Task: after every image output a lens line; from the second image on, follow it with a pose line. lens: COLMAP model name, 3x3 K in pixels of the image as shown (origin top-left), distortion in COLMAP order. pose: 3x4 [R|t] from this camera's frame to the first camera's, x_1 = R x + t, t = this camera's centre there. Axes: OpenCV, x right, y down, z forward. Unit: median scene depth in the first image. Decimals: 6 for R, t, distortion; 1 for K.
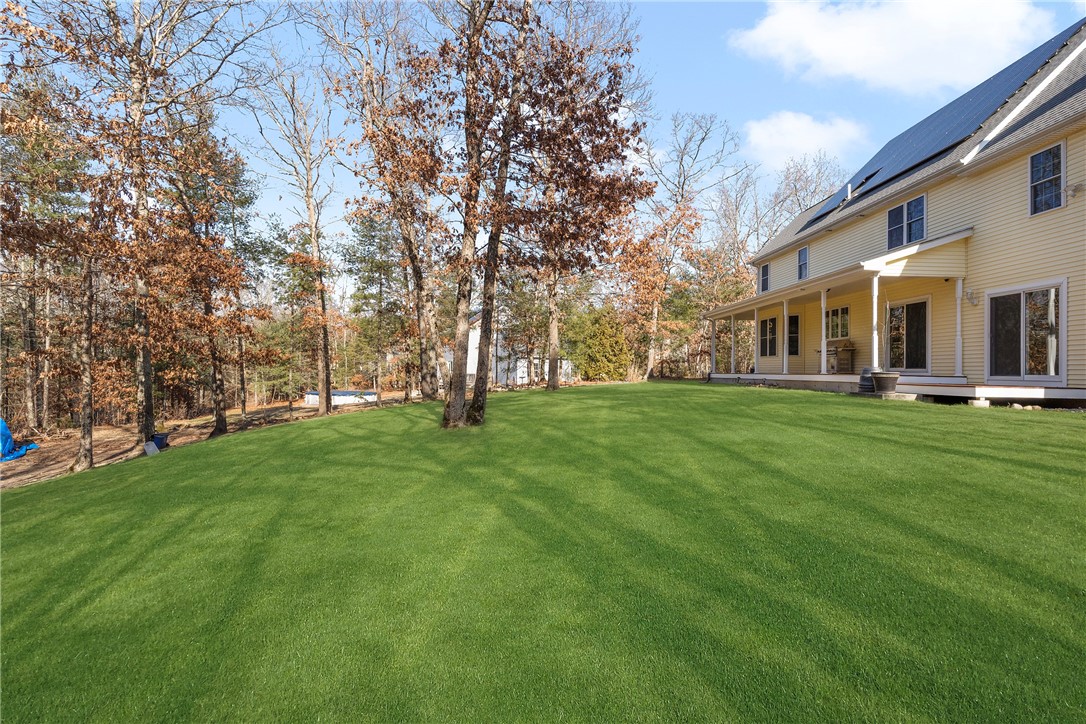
lens RADIAL K [[542.7, 0, 543.0], [0, 542.7, 362.0], [0, 0, 1]] dist [0.000747, 0.000453]
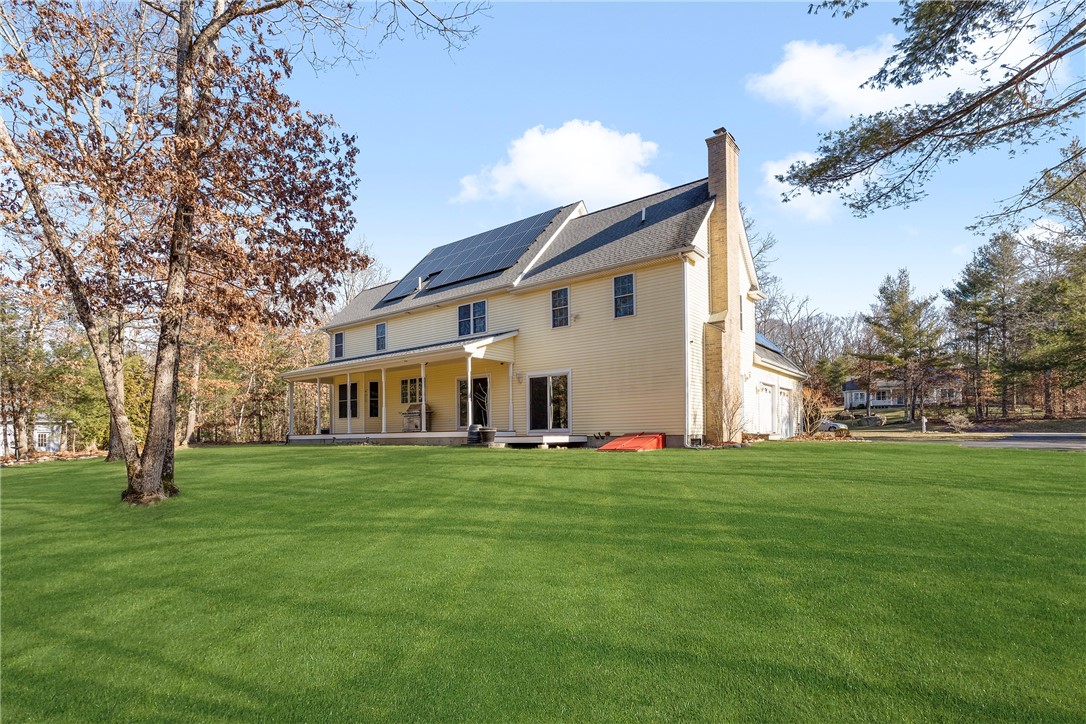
lens RADIAL K [[541.4, 0, 544.2], [0, 541.4, 420.8], [0, 0, 1]] dist [-0.000320, -0.000005]
pose [[0.625860, -0.003334, 0.779928, -0.312860], [0.010804, 0.999932, -0.004396, 0.007167], [-0.779860, 0.011178, 0.625854, 0.026606]]
